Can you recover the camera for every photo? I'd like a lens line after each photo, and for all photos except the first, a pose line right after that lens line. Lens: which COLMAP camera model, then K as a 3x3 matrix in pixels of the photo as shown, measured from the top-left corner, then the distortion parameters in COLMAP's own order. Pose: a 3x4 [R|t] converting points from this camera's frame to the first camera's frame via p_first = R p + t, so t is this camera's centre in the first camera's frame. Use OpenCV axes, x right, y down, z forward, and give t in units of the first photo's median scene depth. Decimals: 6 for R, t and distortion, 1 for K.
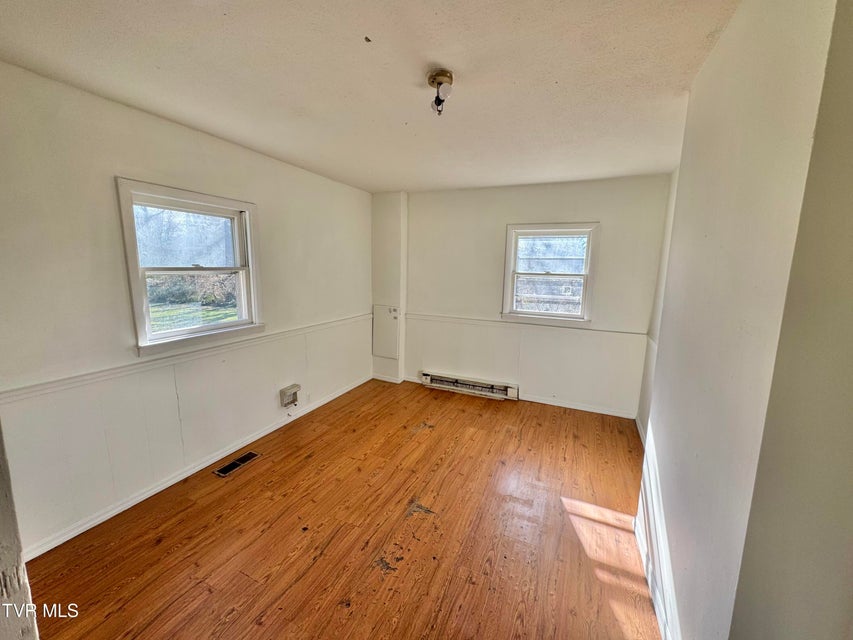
lens RADIAL K [[339.0, 0, 423.2], [0, 339.0, 317.0], [0, 0, 1]] dist [-0.002268, -0.000401]
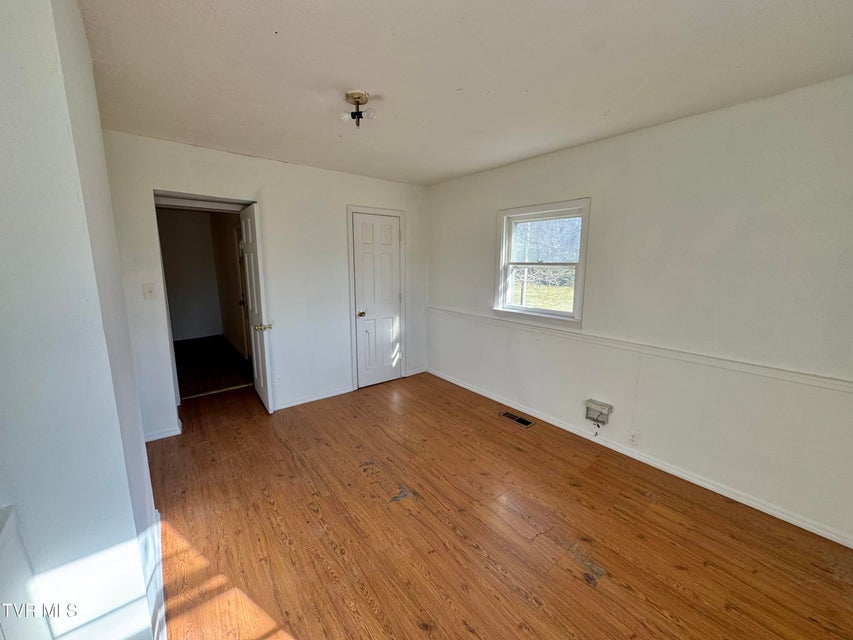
lens RADIAL K [[339.0, 0, 424.5], [0, 339.0, 314.6], [0, 0, 1]] dist [-0.002268, -0.000401]
pose [[-0.460096, 0.123641, -0.879218, 0.697317], [-0.143508, 0.966880, 0.211067, -0.164999], [0.876195, 0.223285, -0.427114, 1.211605]]
